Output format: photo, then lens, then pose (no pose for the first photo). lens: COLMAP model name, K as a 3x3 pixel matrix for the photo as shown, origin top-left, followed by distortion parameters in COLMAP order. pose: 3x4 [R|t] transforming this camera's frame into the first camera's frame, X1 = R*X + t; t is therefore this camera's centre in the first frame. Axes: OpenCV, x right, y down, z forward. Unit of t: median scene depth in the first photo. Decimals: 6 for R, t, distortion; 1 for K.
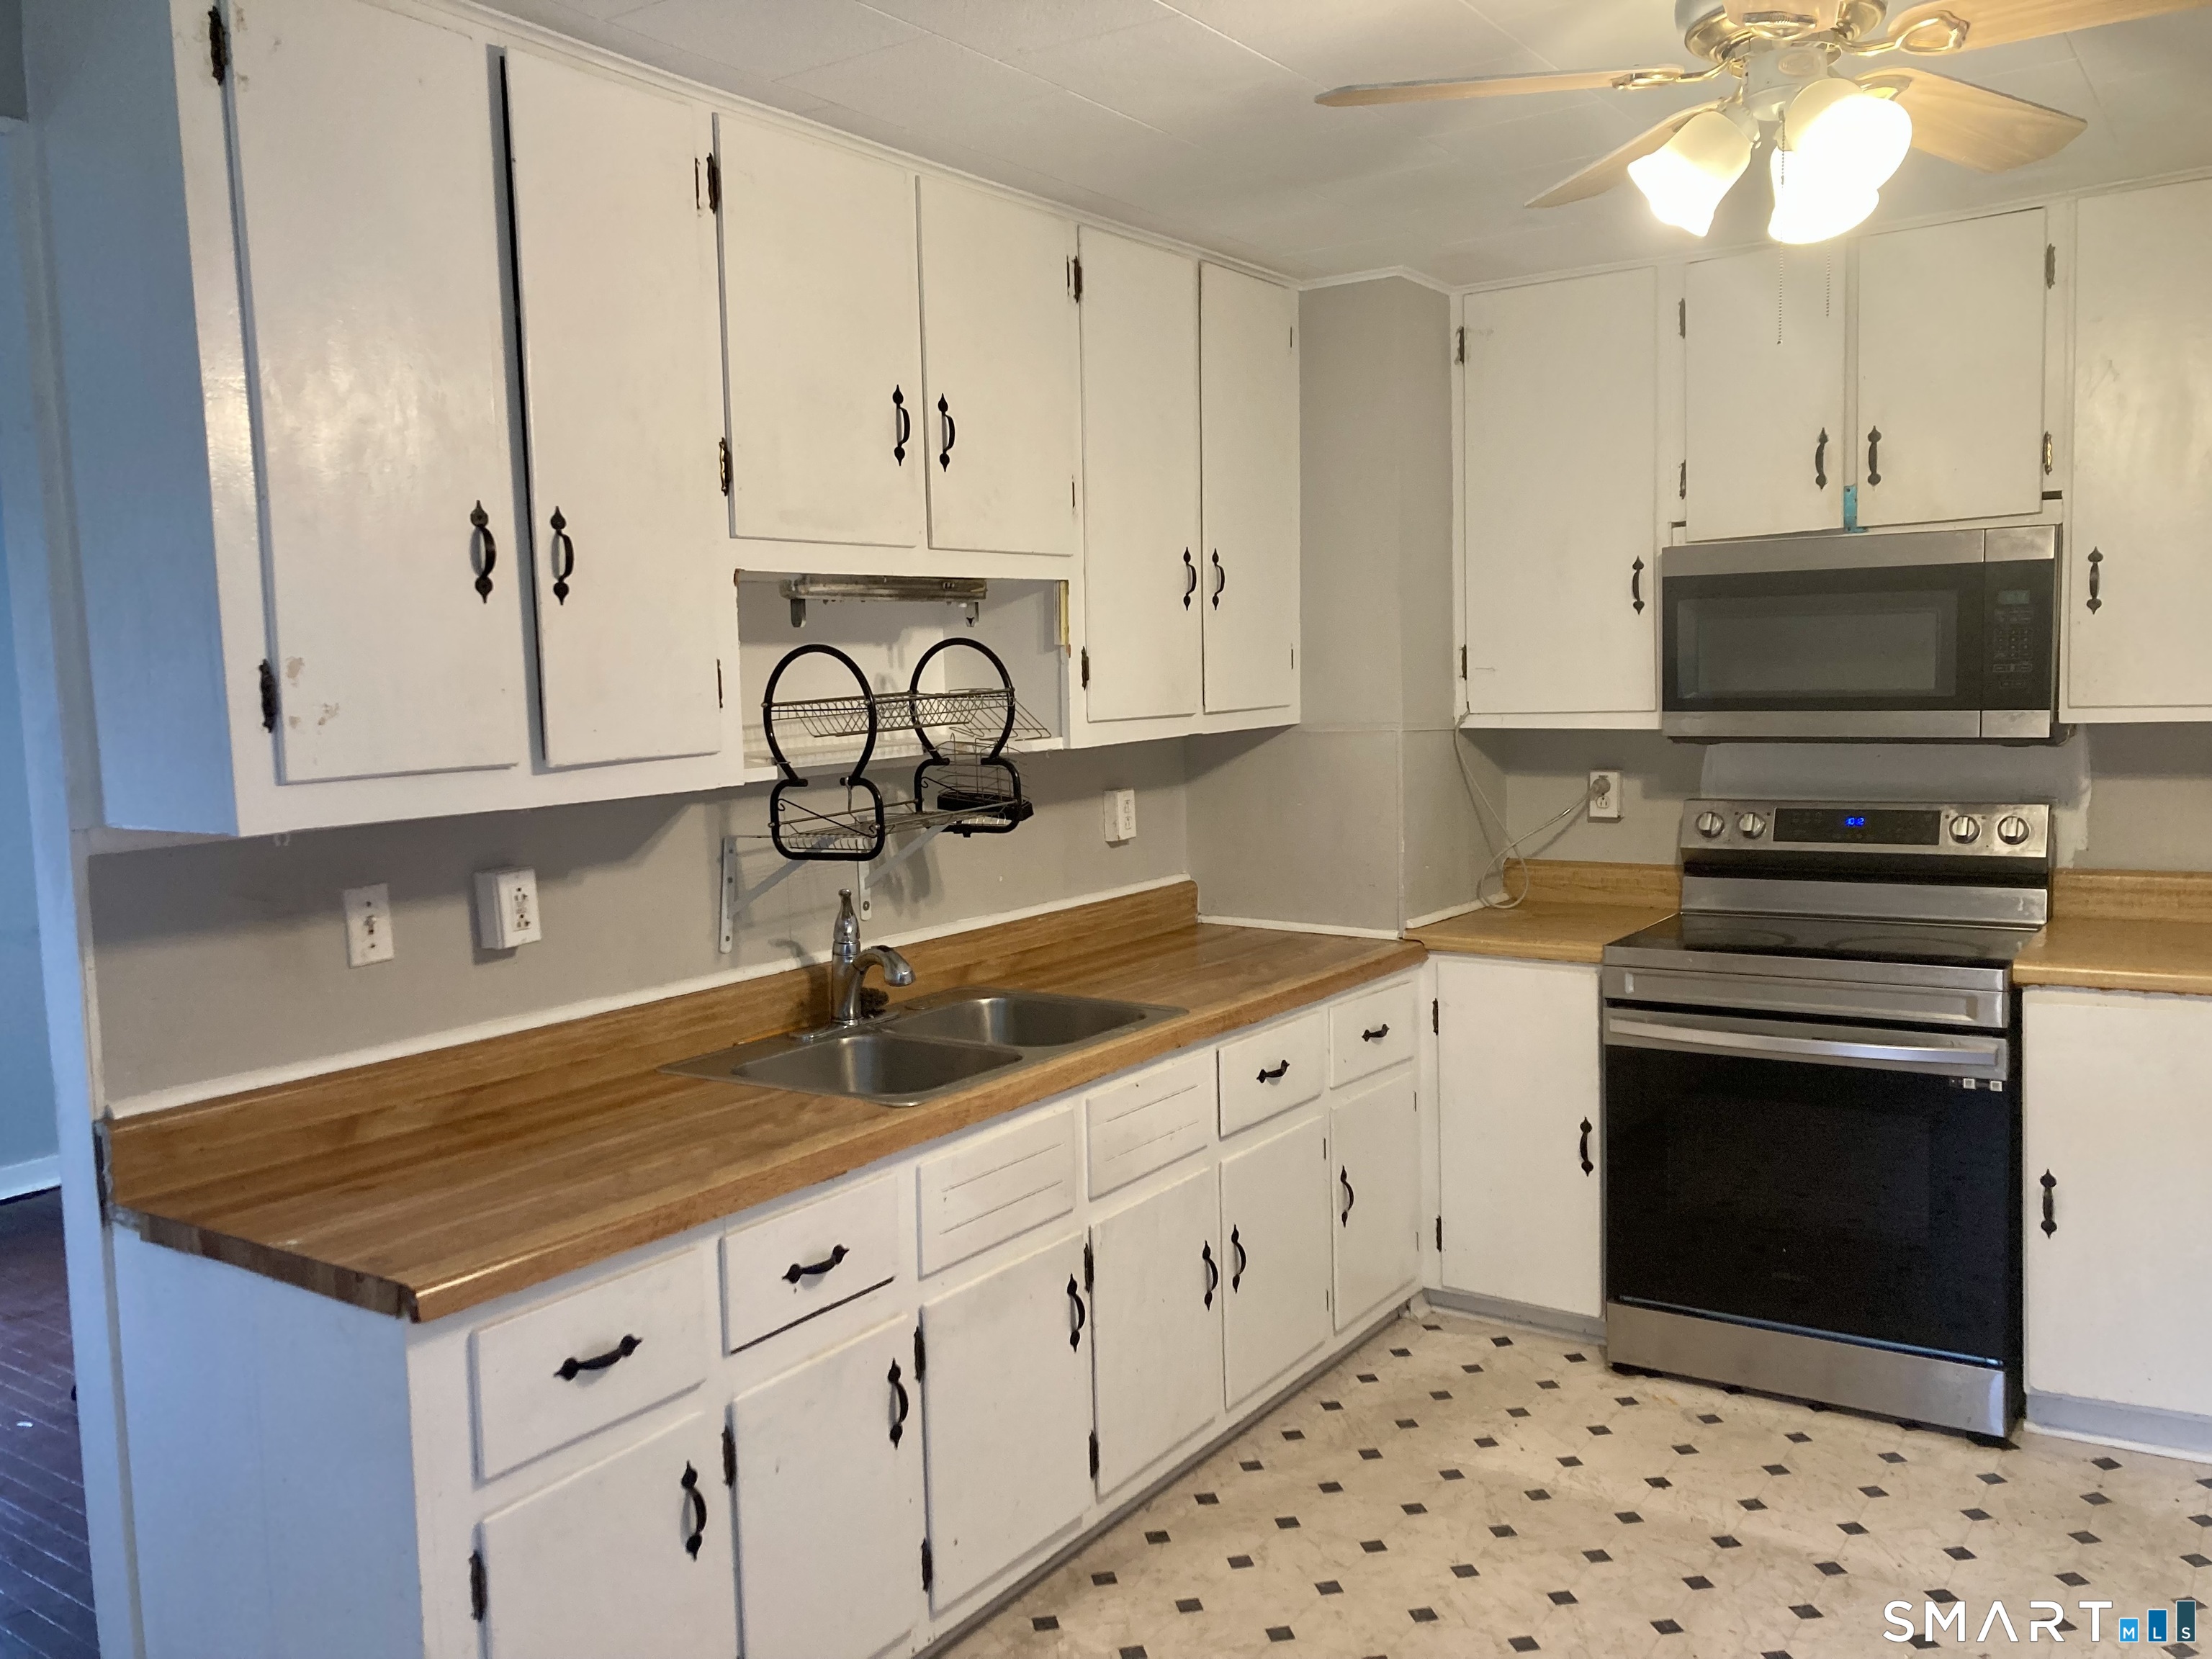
lens RADIAL K [[1794.4, 0, 1095.6], [0, 1794.4, 840.6], [0, 0, 1]] dist [0.039995, -0.040763]
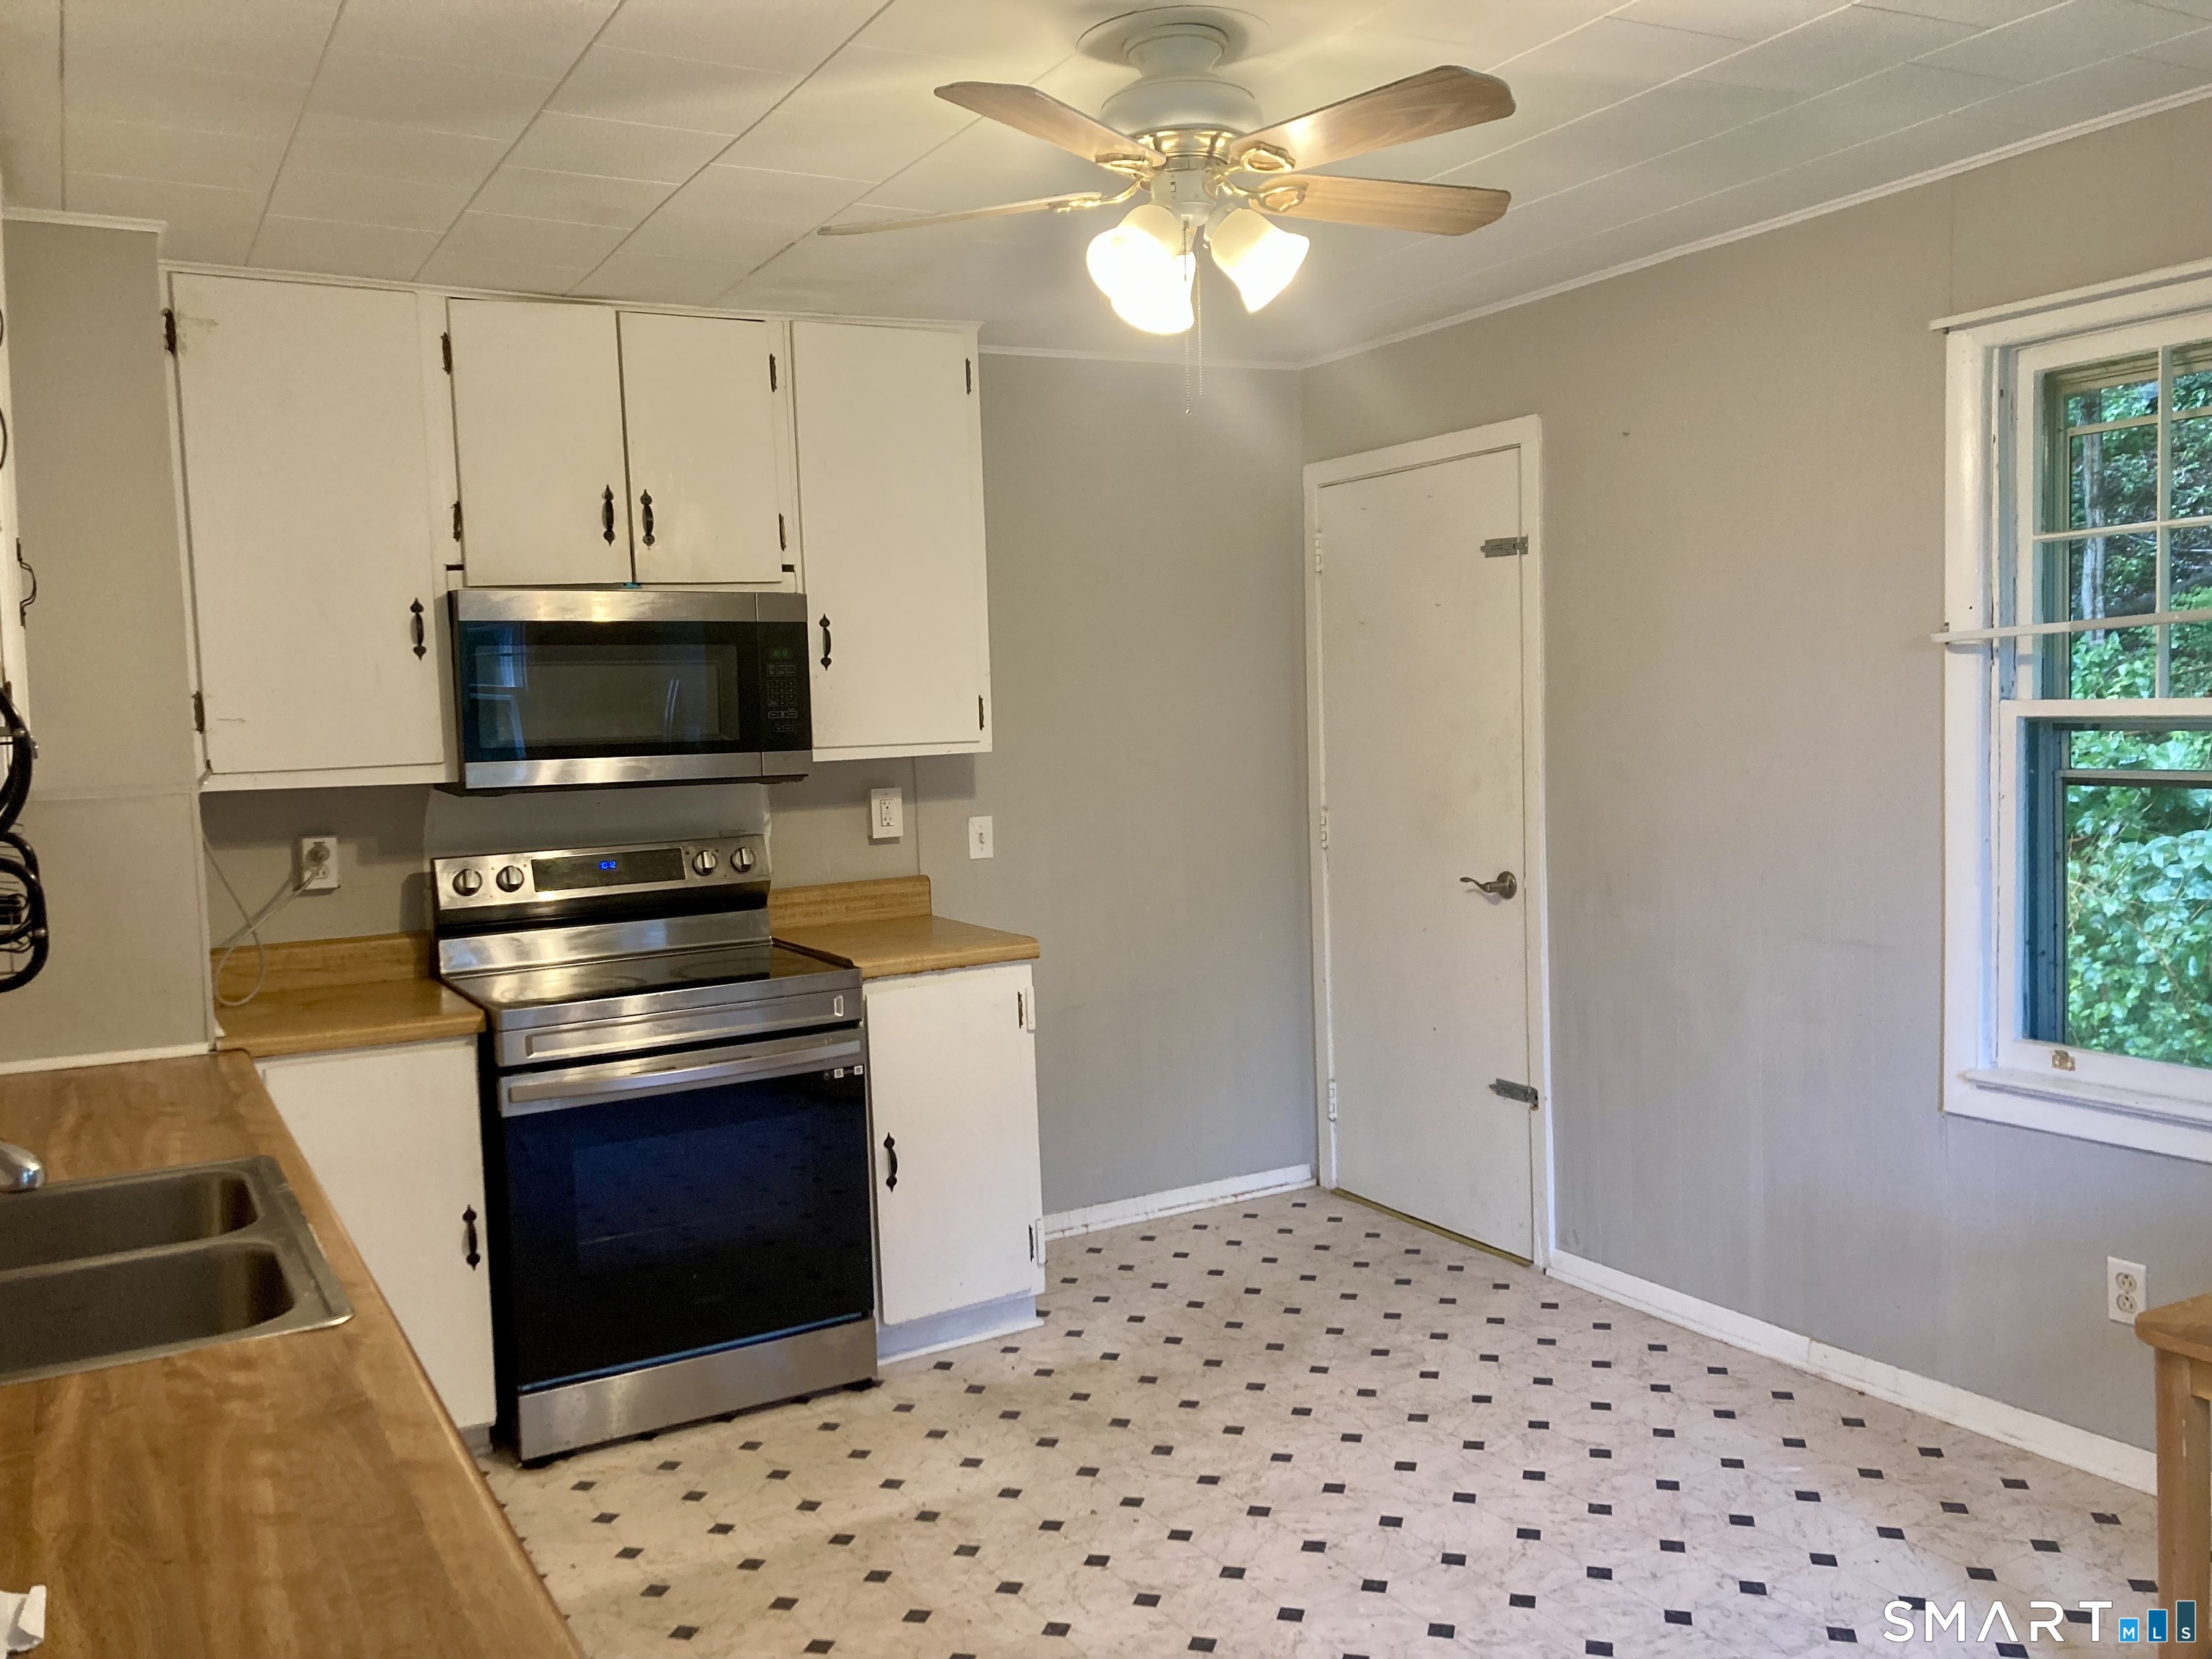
lens RADIAL K [[1794.4, 0, 1096.1], [0, 1794.4, 816.1], [0, 0, 1]] dist [0.039995, -0.040763]
pose [[0.438031, -0.043343, 0.897914, -0.457851], [0.106833, 0.994268, -0.004122, -0.005160], [-0.892589, 0.097732, 0.440151, 0.340579]]
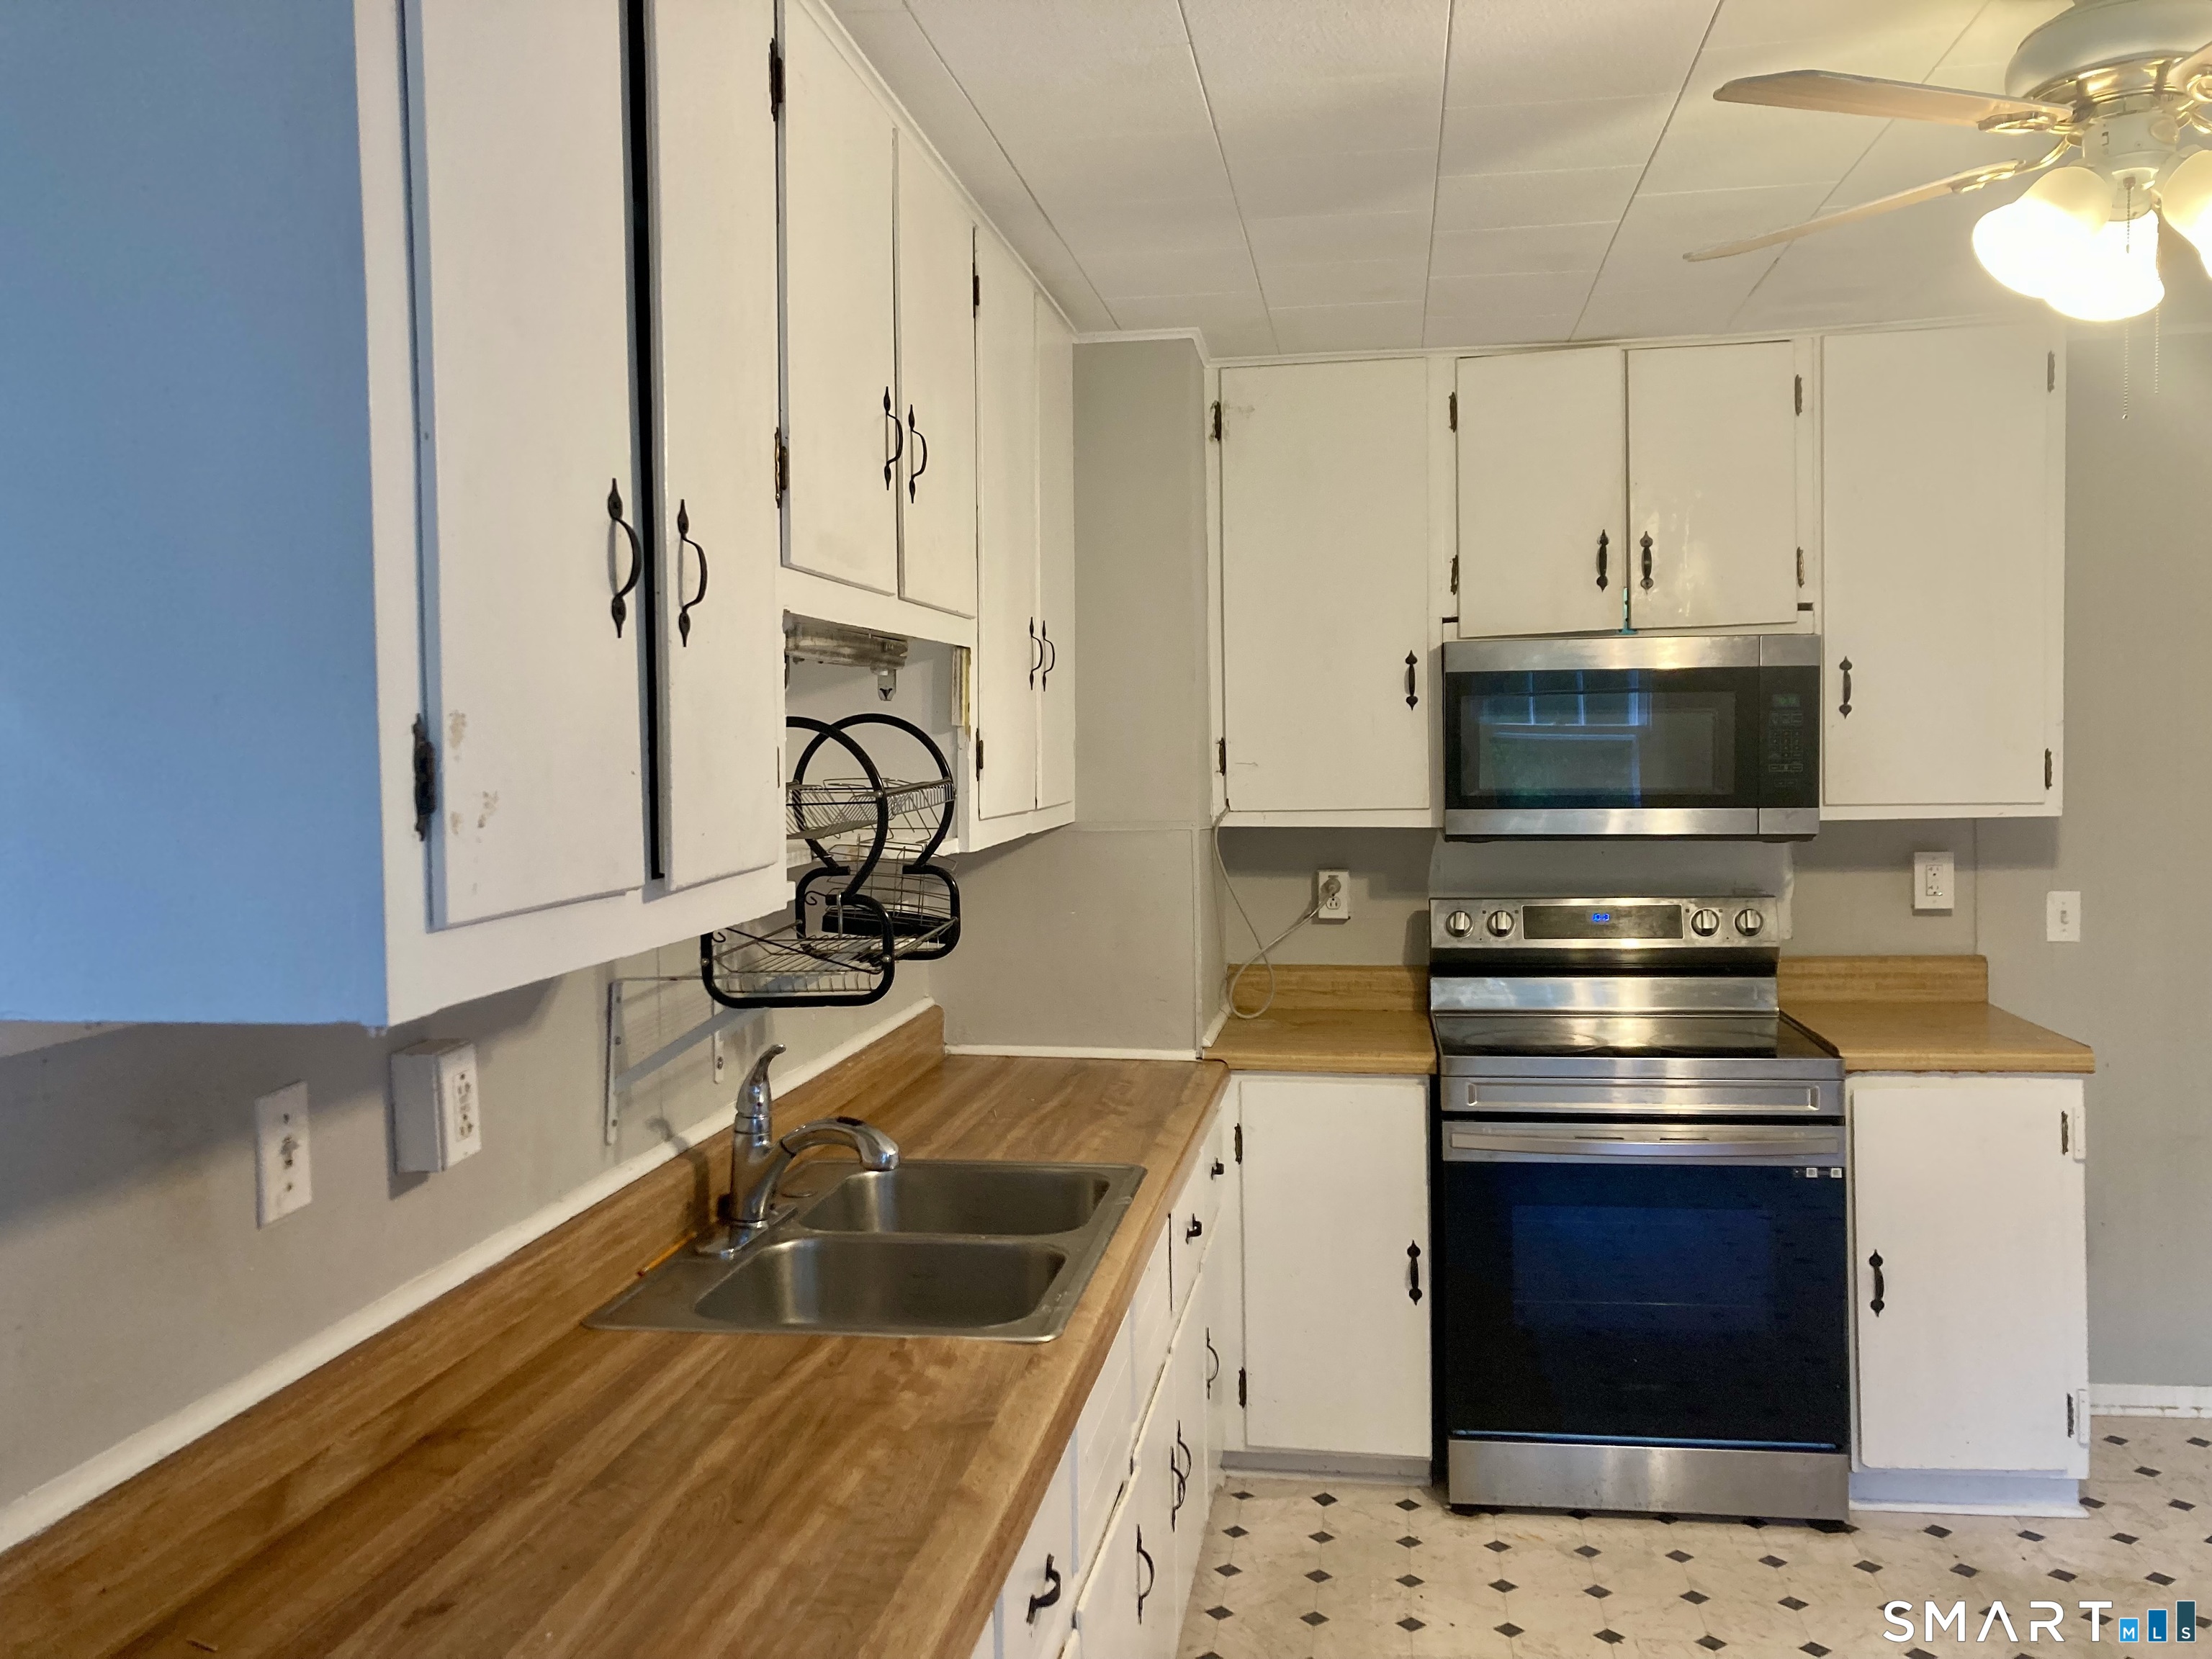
lens RADIAL K [[1794.4, 0, 1107.9], [0, 1794.4, 814.7], [0, 0, 1]] dist [0.039995, -0.040763]
pose [[0.900303, -0.001176, 0.435261, -0.319236], [0.031666, 0.997523, -0.062805, -0.015700], [-0.434109, 0.070327, 0.898111, 0.242824]]
